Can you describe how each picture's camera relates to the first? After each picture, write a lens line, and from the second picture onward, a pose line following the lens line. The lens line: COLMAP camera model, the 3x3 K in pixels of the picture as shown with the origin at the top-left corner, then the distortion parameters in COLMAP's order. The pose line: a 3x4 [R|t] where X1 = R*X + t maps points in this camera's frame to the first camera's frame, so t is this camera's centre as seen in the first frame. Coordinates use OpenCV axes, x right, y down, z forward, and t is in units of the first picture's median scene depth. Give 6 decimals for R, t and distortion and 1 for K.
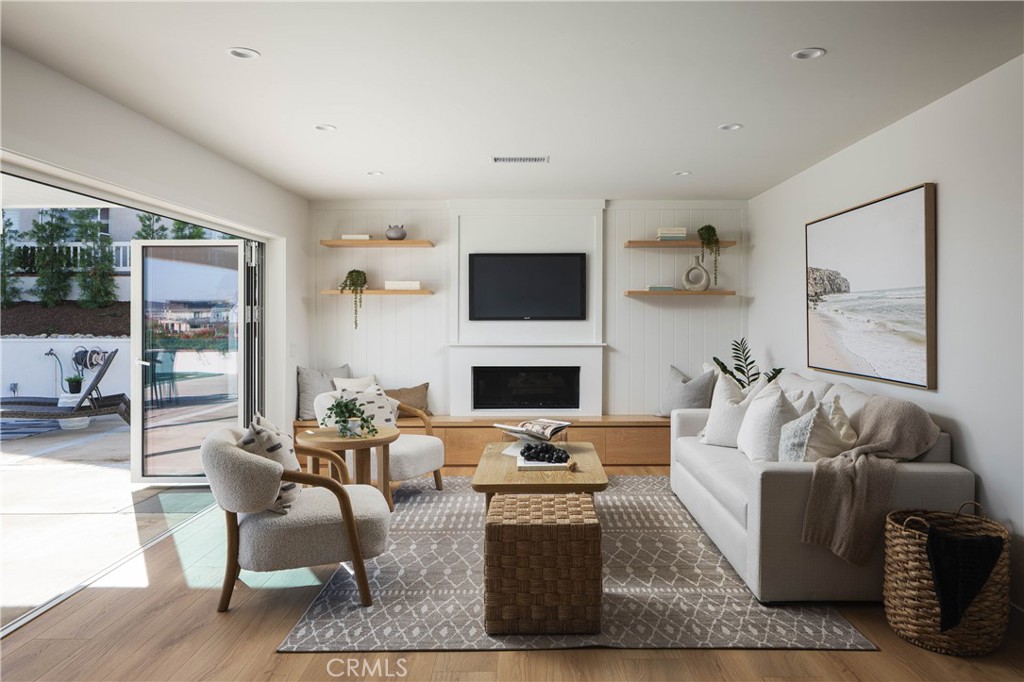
lens RADIAL K [[708.7, 0, 544.0], [0, 708.7, 319.1], [0, 0, 1]] dist [-0.003632, -0.000642]
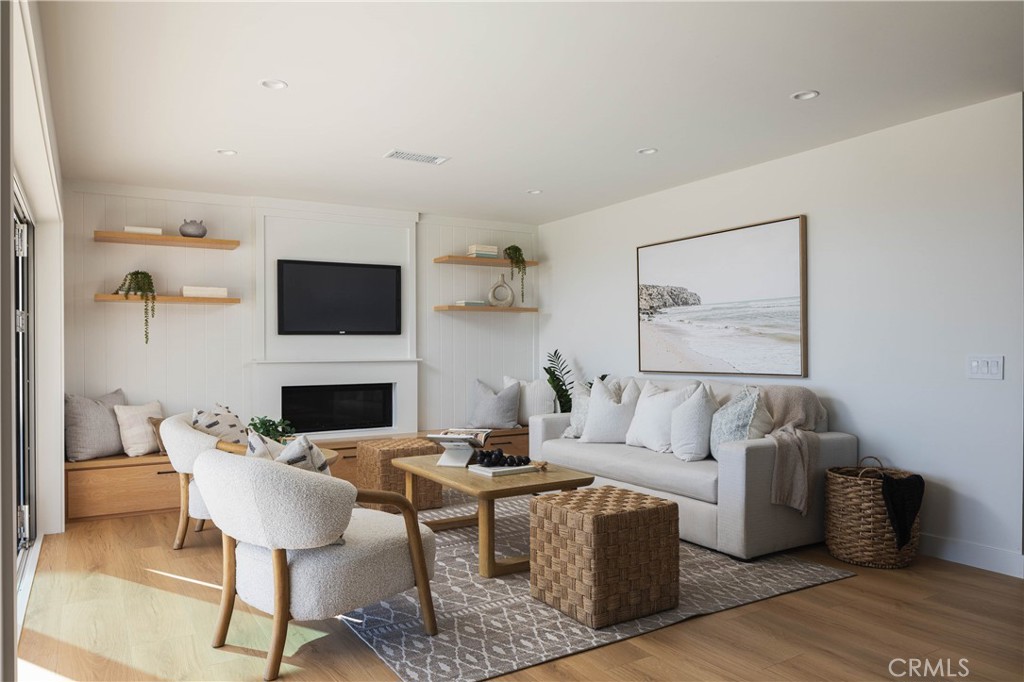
lens RADIAL K [[697.0, 0, 506.9], [0, 697.0, 355.5], [0, 0, 1]] dist [-0.006515, -0.000896]
pose [[0.864603, -0.010620, 0.502343, -0.438487], [0.009712, 0.999943, 0.004425, 0.039518], [-0.502362, 0.001053, 0.864657, 0.149198]]
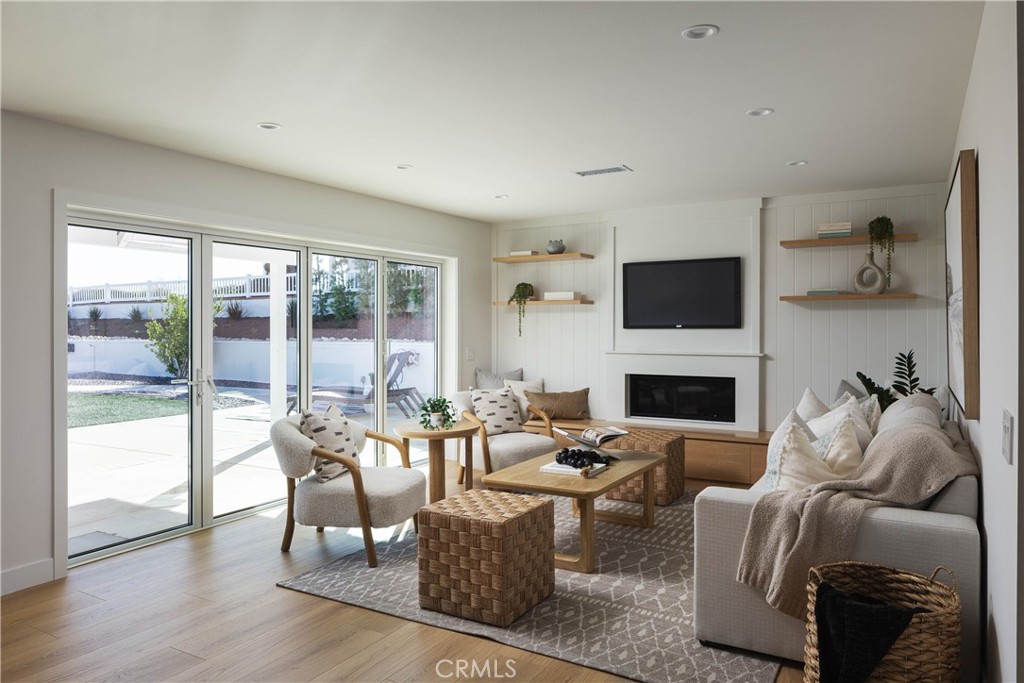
lens RADIAL K [[702.8, 0, 513.1], [0, 702.8, 322.7], [0, 0, 1]] dist [-0.001739, 0.000723]
pose [[0.857093, -0.003453, -0.515150, 0.413333], [0.000547, 0.999983, -0.005793, -0.001271], [0.515162, 0.004683, 0.857080, 0.074448]]
